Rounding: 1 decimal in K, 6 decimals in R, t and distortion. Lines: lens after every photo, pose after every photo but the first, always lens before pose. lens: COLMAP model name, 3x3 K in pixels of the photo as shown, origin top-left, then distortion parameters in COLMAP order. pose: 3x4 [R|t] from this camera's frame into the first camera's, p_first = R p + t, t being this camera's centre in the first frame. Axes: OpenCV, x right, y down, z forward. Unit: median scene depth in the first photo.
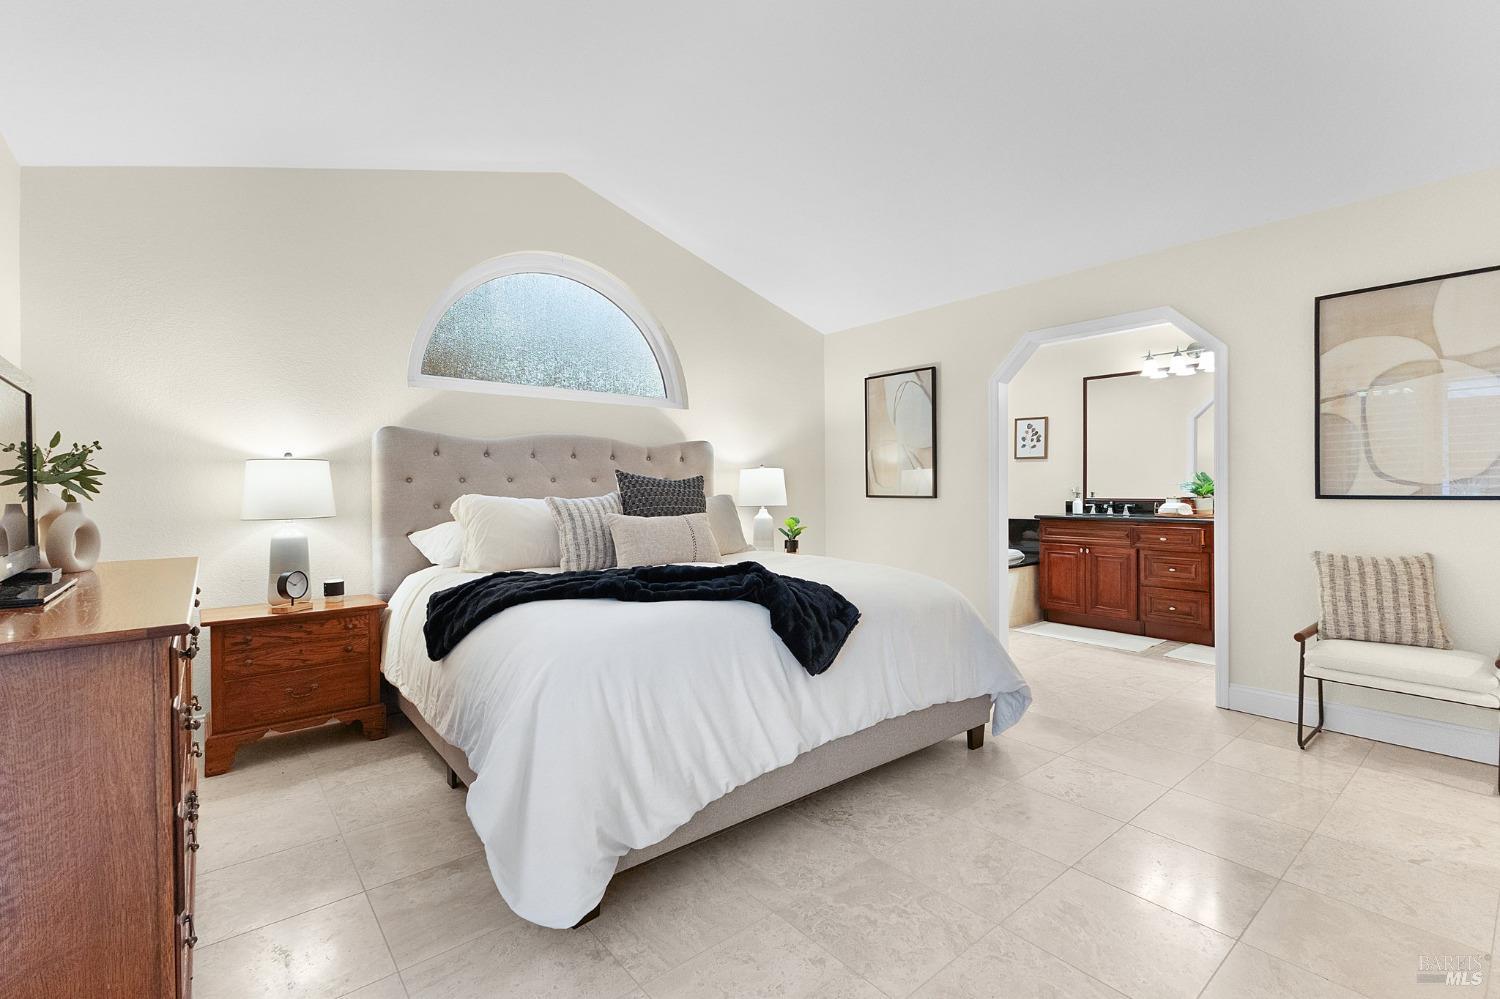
lens RADIAL K [[654.9, 0, 754.7], [0, 654.9, 492.1], [0, 0, 1]] dist [0.003082, 0.000032]
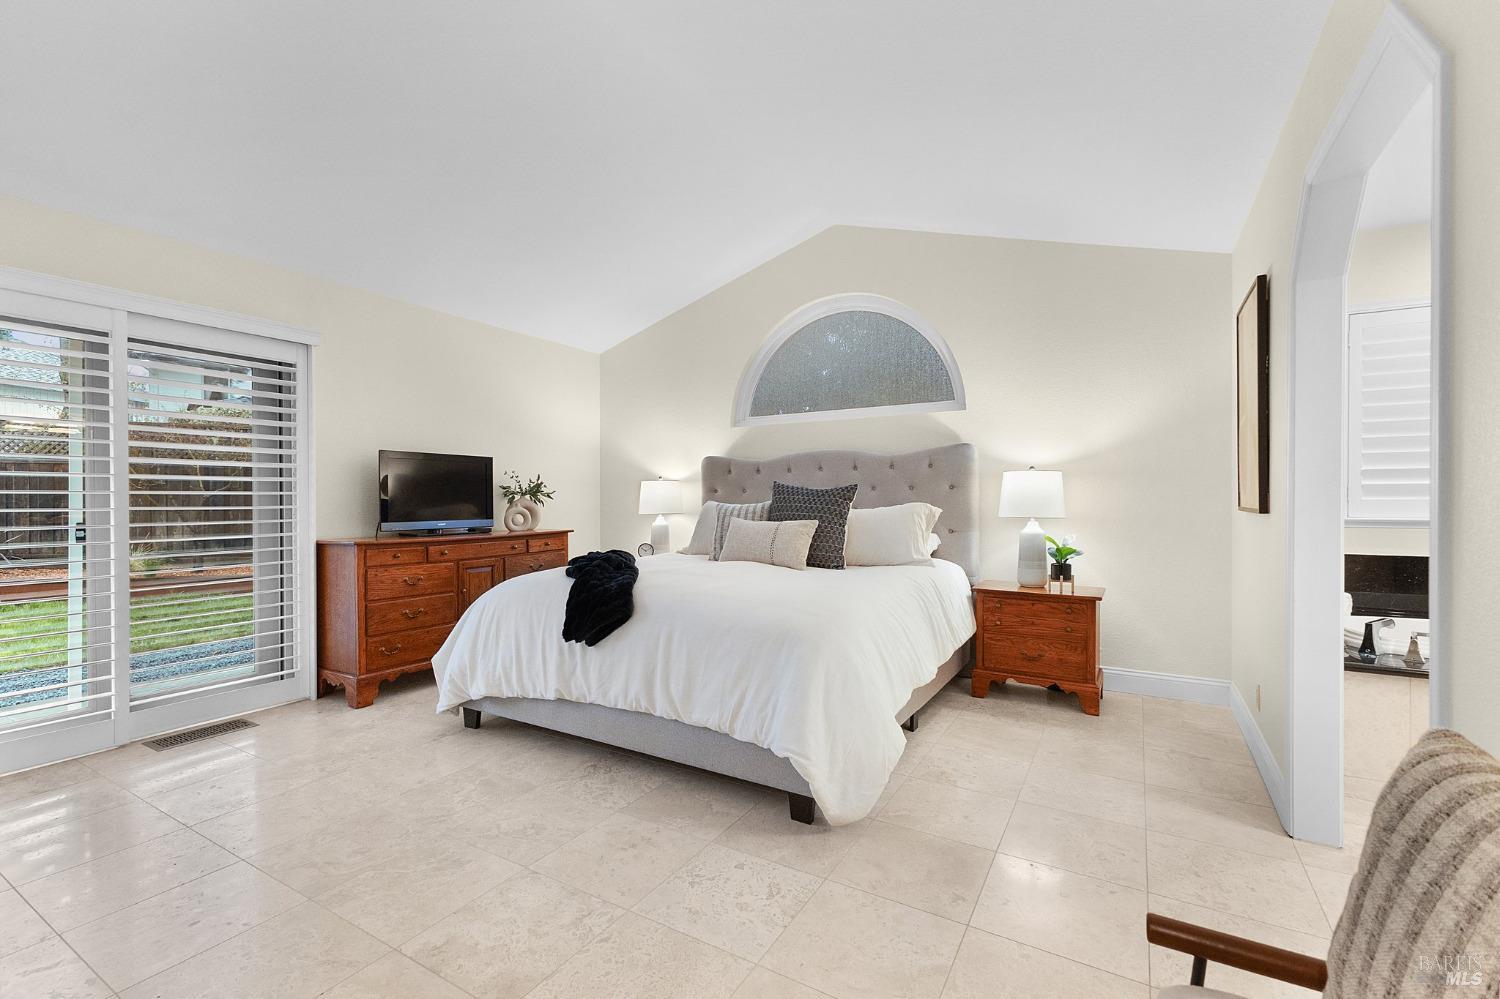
lens RADIAL K [[654.9, 0, 755.3], [0, 654.9, 499.9], [0, 0, 1]] dist [0.003082, 0.000032]
pose [[0.338900, 0.005133, -0.940809, 1.114566], [0.001096, 0.999982, 0.005851, -0.009335], [0.940822, -0.003014, 0.338888, 0.701537]]
